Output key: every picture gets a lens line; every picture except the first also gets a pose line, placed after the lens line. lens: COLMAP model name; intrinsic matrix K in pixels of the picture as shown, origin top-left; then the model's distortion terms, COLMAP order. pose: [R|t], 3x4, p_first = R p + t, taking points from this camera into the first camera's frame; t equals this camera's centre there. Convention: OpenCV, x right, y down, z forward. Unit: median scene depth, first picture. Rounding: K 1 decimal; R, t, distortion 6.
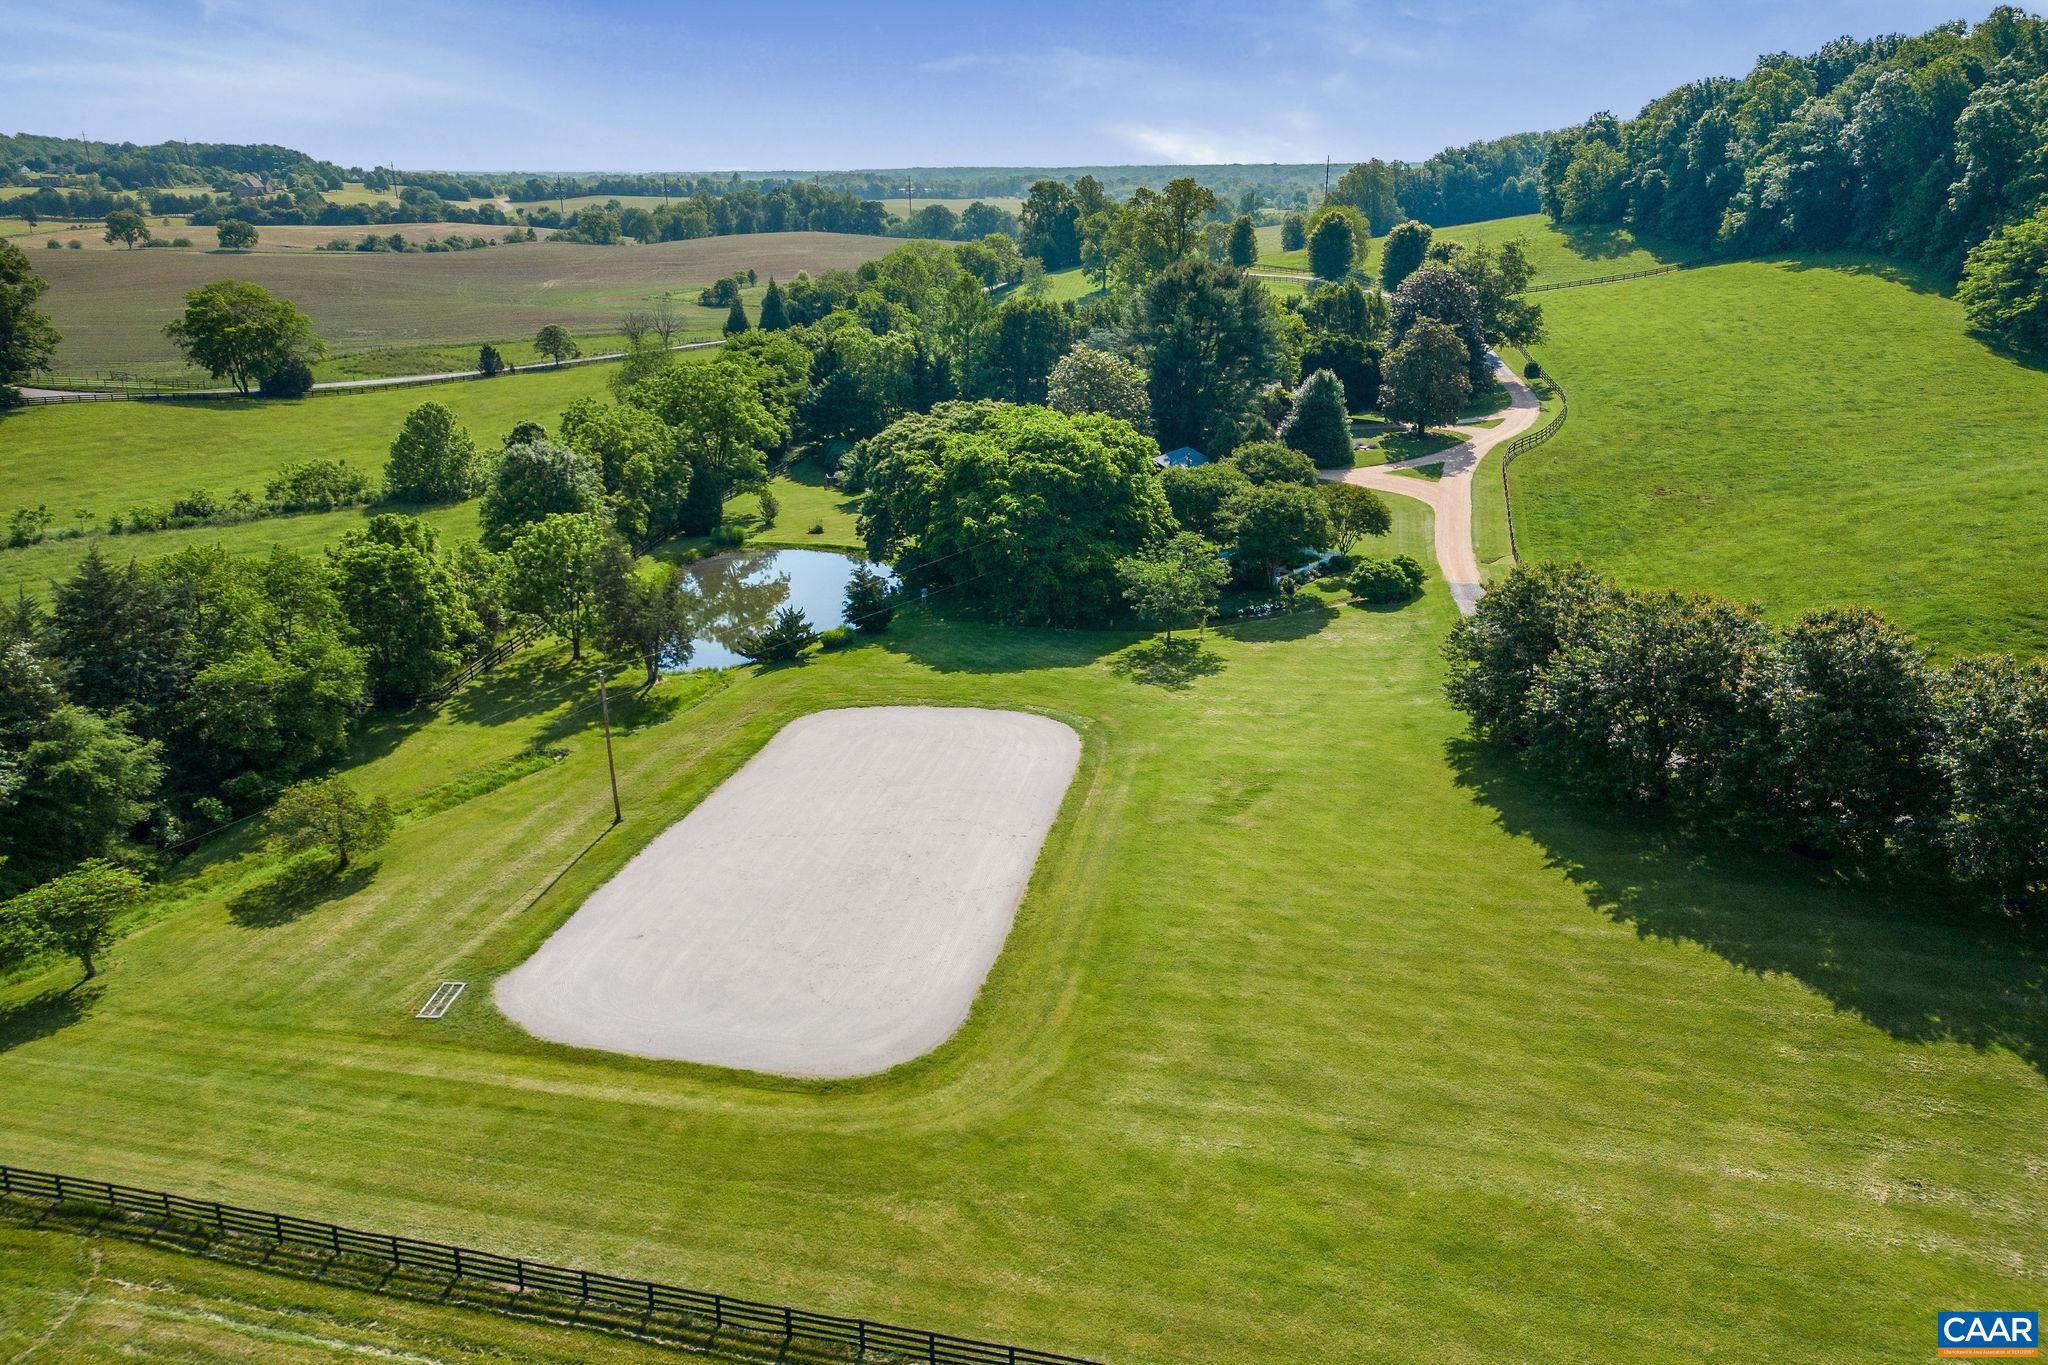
lens RADIAL K [[1428.6, 0, 1017.3], [0, 1428.6, 640.5], [0, 0, 1]] dist [0.080389, -0.088381]
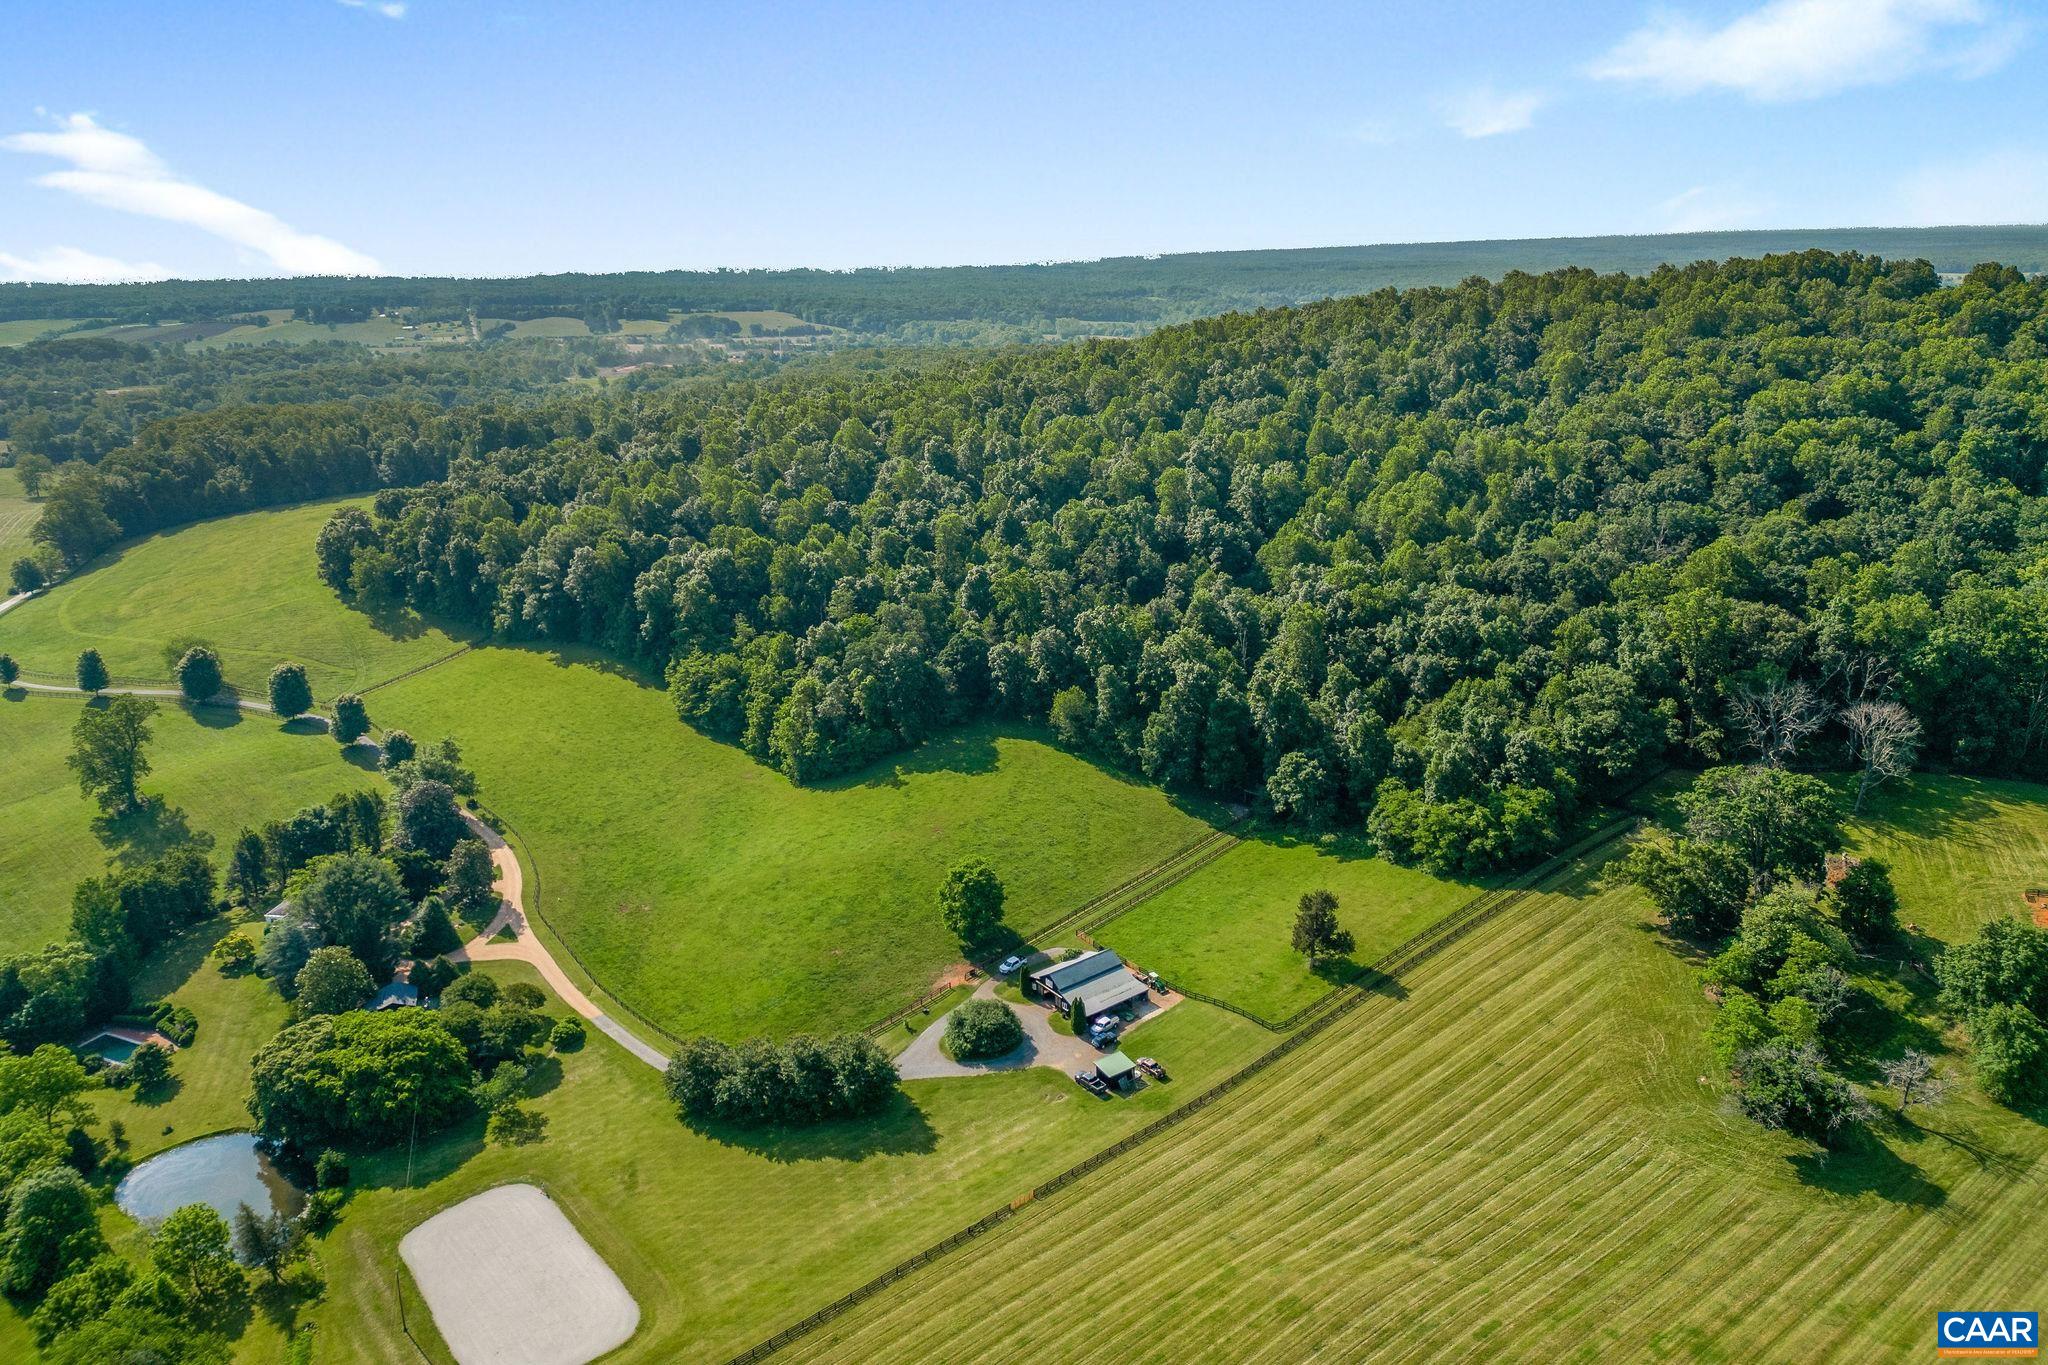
lens RADIAL K [[1428.6, 0, 1017.3], [0, 1428.6, 640.5], [0, 0, 1]] dist [0.080389, -0.088381]
pose [[0.610503, -0.216512, 0.761846, -0.440024], [0.254040, 0.964616, 0.070565, -0.307107], [-0.750167, 0.150459, 0.643904, -0.499437]]
